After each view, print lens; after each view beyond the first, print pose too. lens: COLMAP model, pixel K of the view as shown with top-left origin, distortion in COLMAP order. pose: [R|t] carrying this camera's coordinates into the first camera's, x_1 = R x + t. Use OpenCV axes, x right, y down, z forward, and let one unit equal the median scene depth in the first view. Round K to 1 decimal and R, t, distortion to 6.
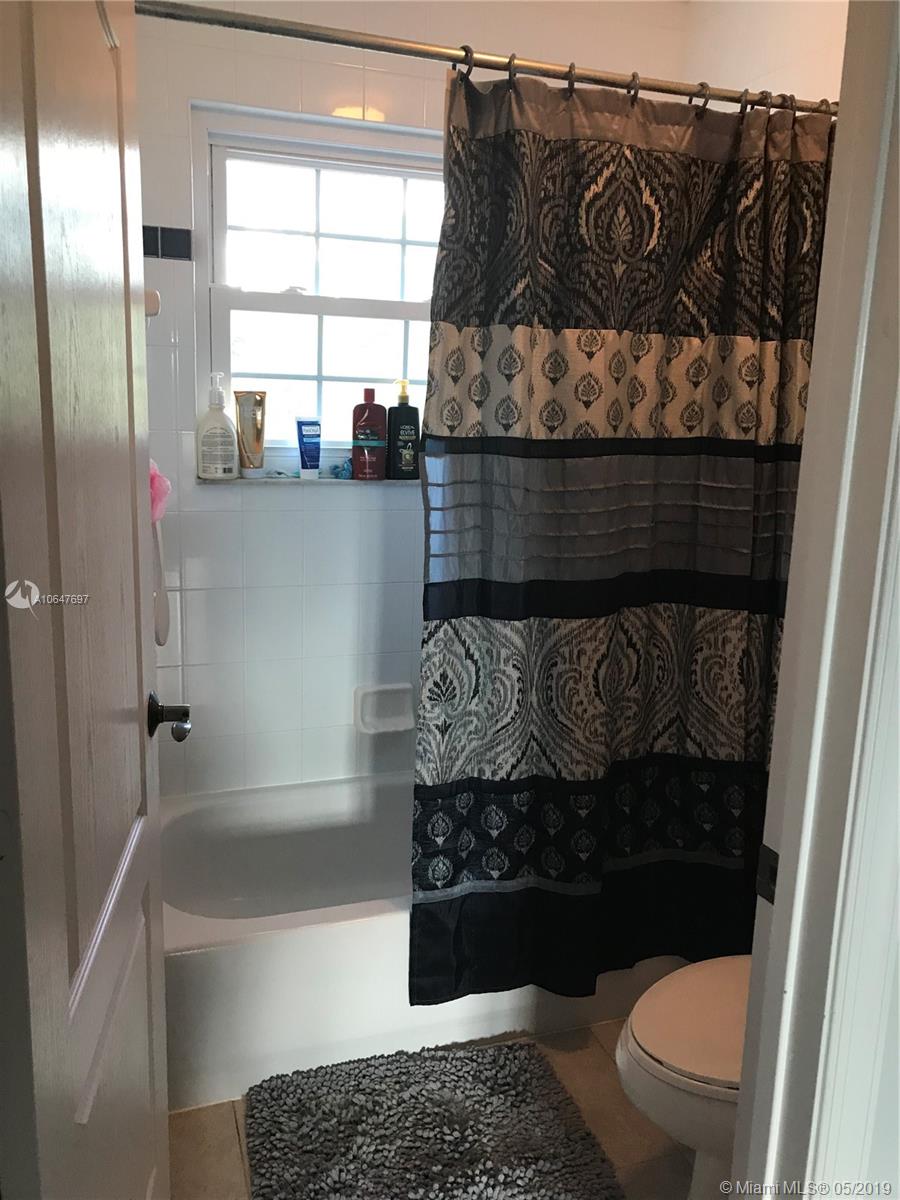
lens RADIAL K [[984.5, 0, 446.9], [0, 984.5, 595.7], [0, 0, 1]] dist [0.059386, -0.054611]
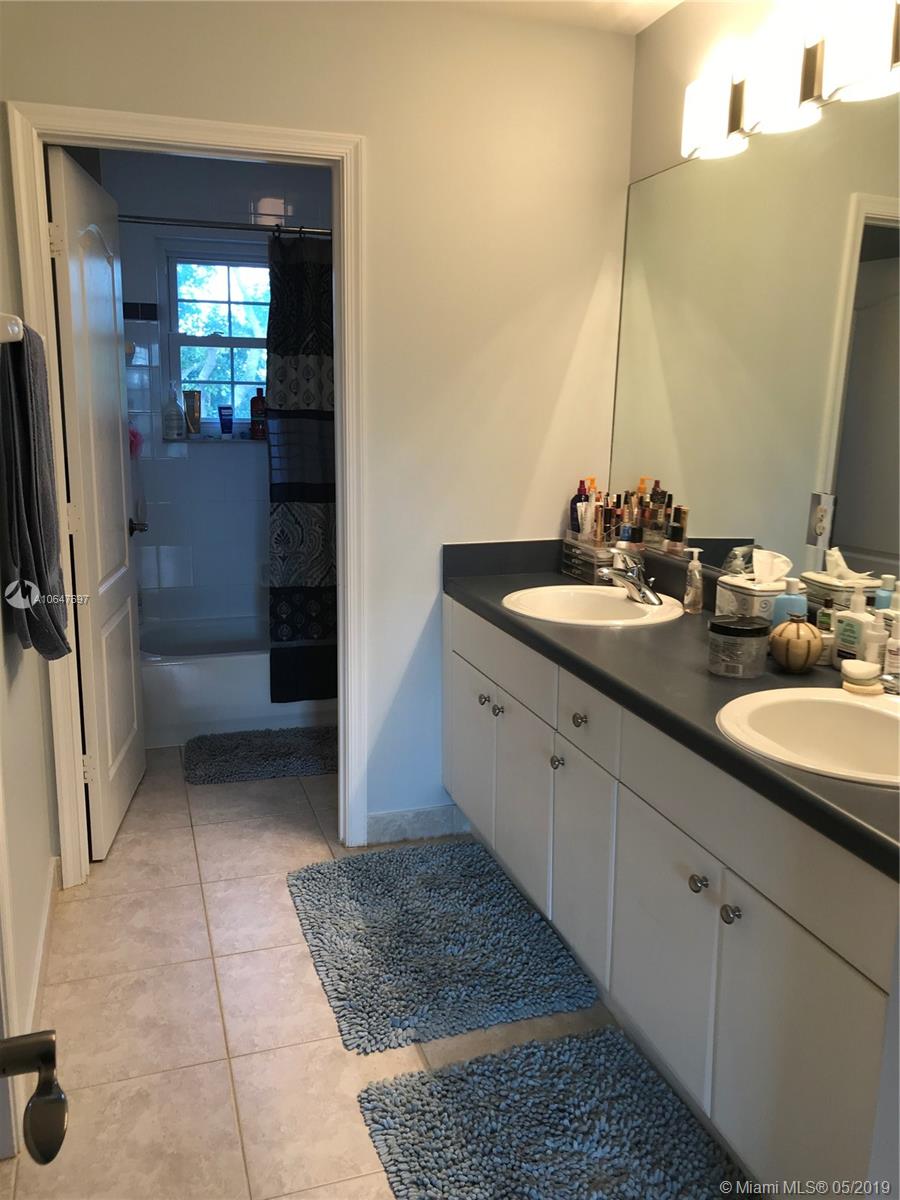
lens RADIAL K [[984.5, 0, 453.8], [0, 984.5, 602.4], [0, 0, 1]] dist [0.059386, -0.054611]
pose [[0.999811, -0.013814, -0.013715, 0.356071], [0.013793, 0.999904, -0.001634, 0.226009], [0.013736, 0.001444, 0.999905, -0.955305]]
